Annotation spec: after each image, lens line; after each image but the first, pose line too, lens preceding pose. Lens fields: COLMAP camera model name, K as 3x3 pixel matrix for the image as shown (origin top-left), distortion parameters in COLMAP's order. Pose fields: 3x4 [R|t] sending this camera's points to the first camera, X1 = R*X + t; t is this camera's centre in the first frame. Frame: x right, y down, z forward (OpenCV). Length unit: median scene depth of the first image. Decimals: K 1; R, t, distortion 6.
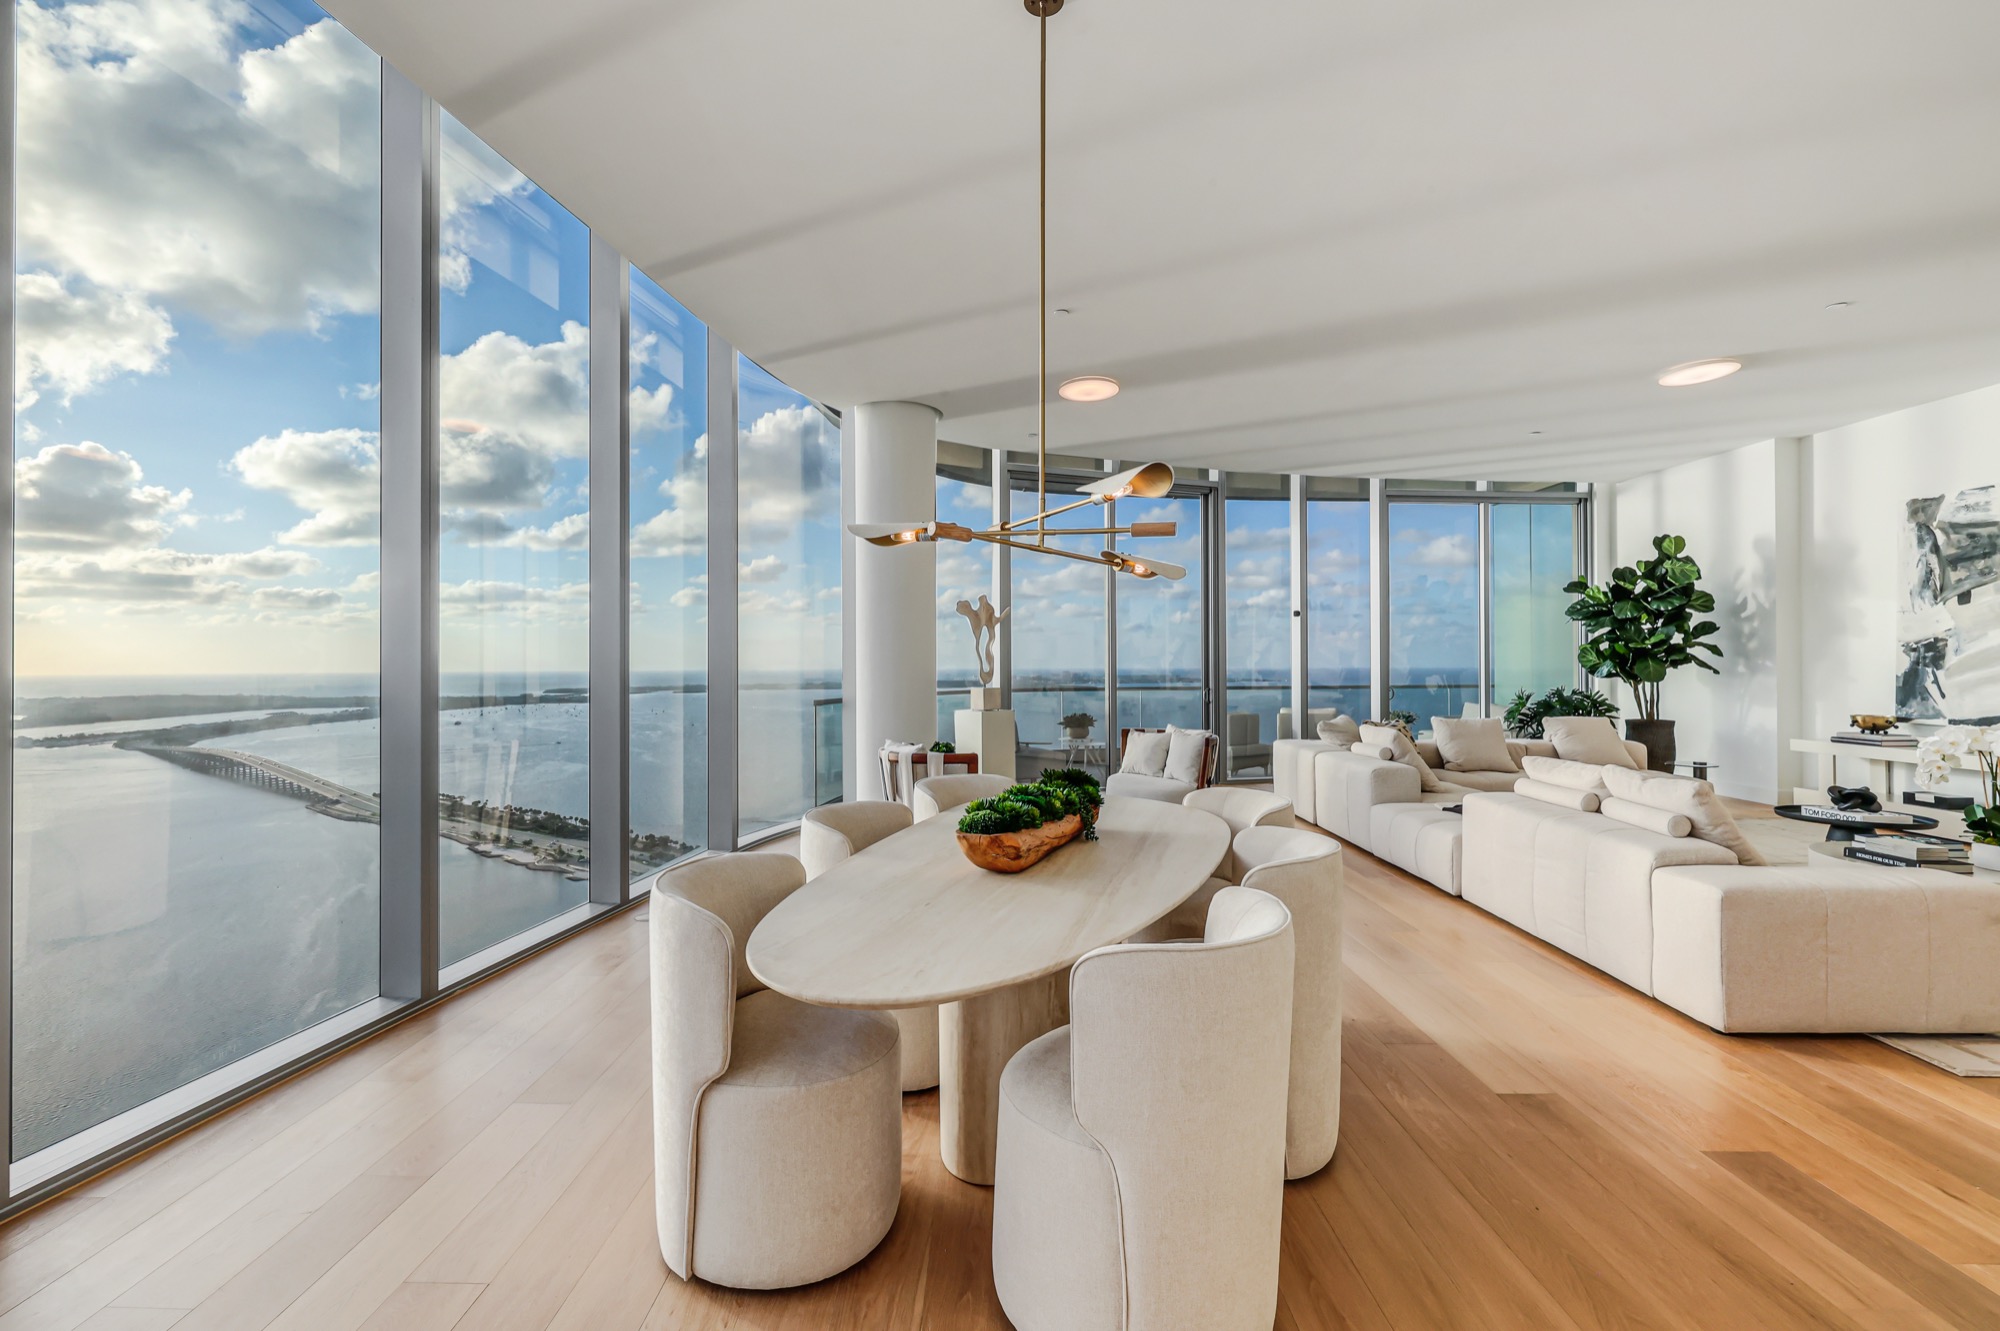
lens RADIAL K [[858.7, 0, 1003.4], [0, 858.7, 662.4], [0, 0, 1]] dist [0.001884, 0.000216]
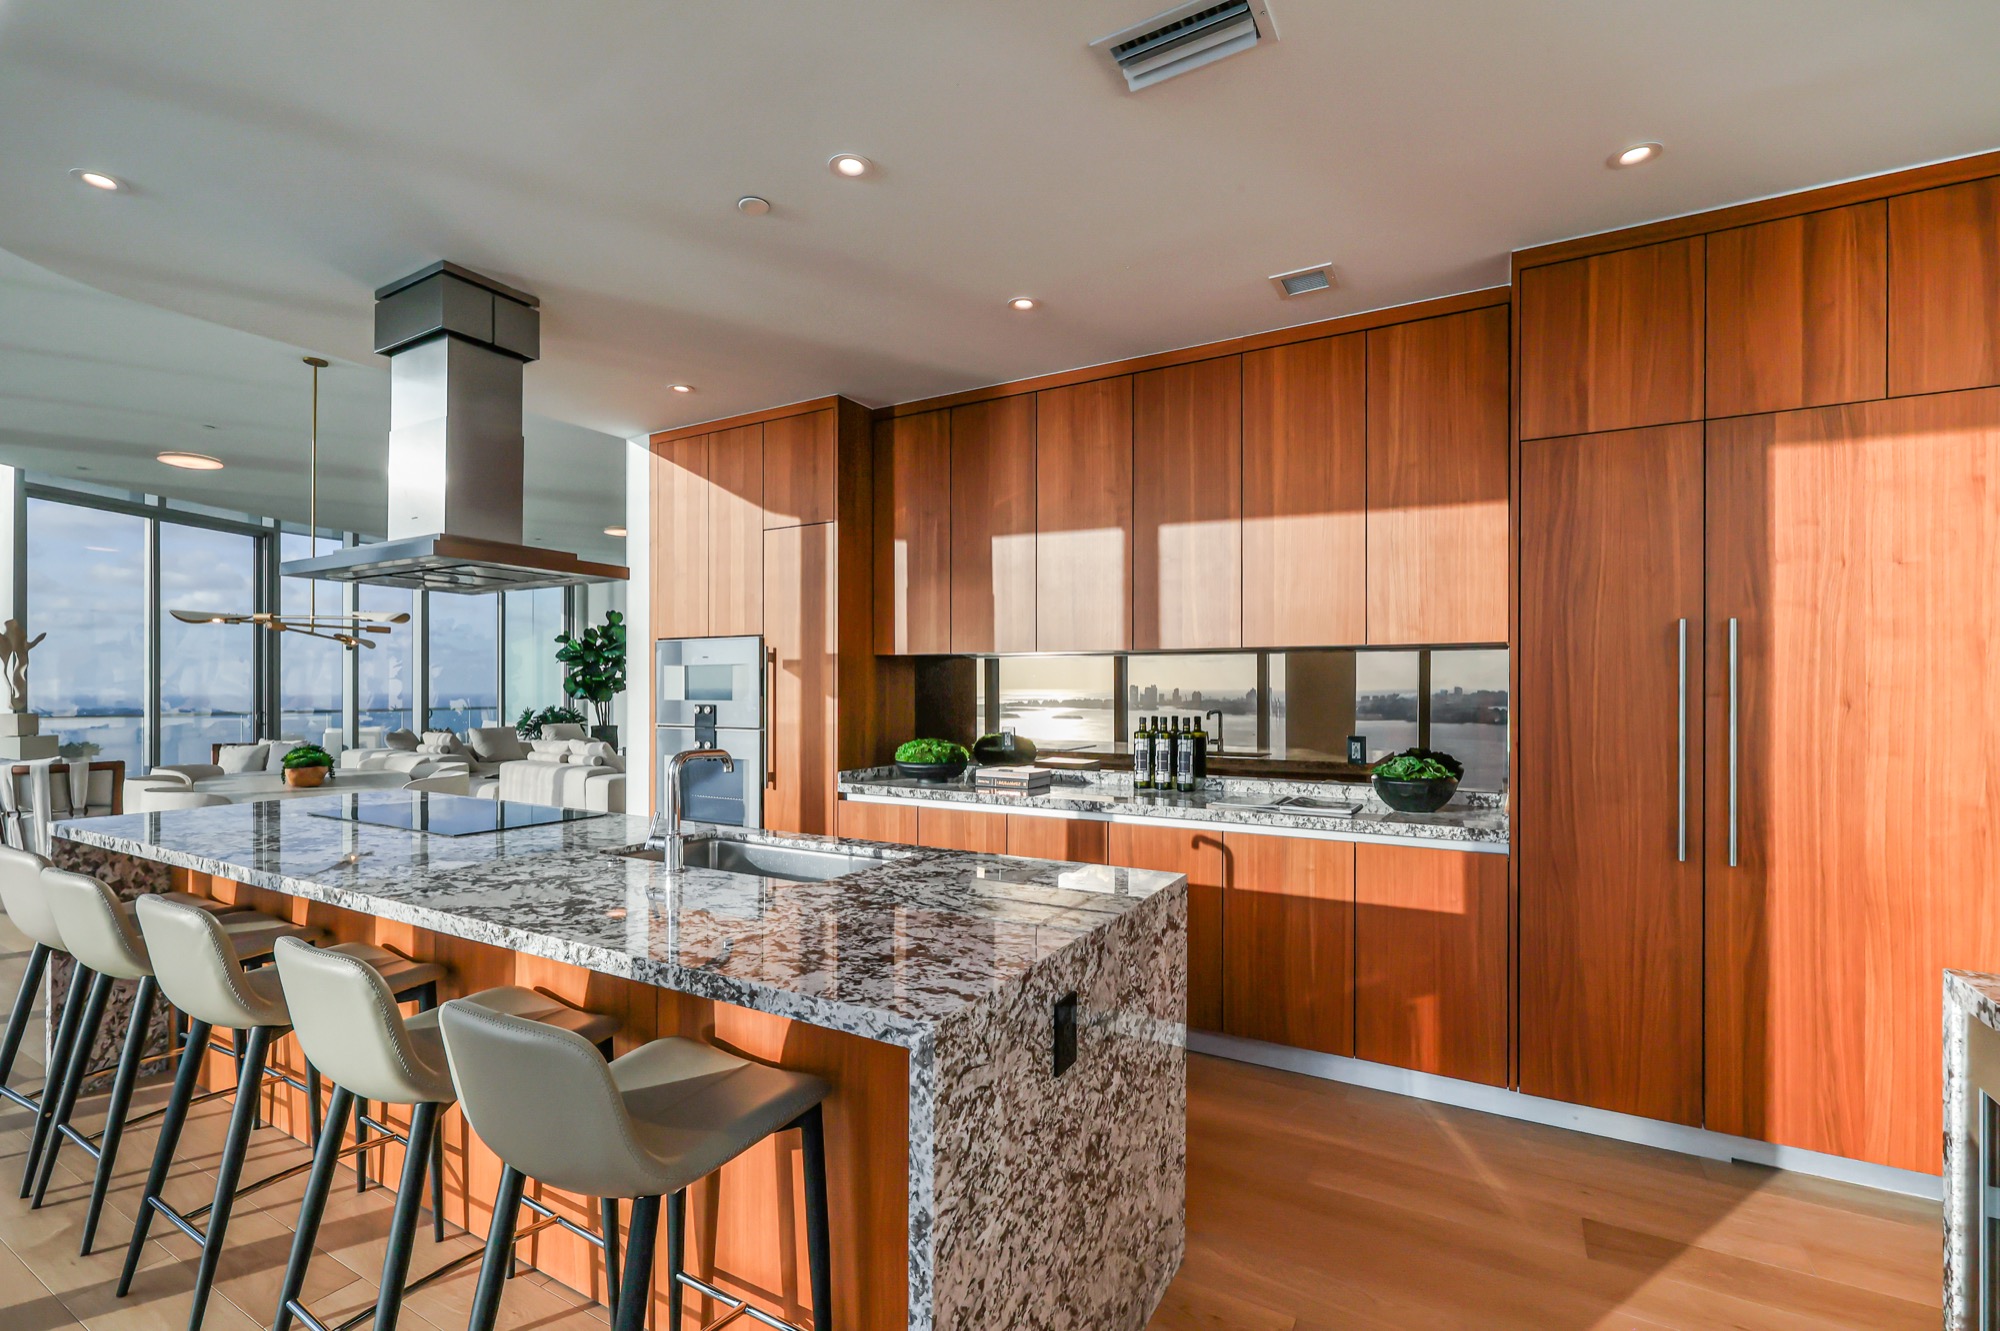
lens RADIAL K [[858.7, 0, 961.4], [0, 858.7, 686.1], [0, 0, 1]] dist [0.001884, 0.000216]
pose [[0.526422, 0.004384, 0.850212, -0.257457], [-0.001922, 0.999990, -0.003966, -0.001138], [-0.850221, 0.000454, 0.526425, -0.406700]]
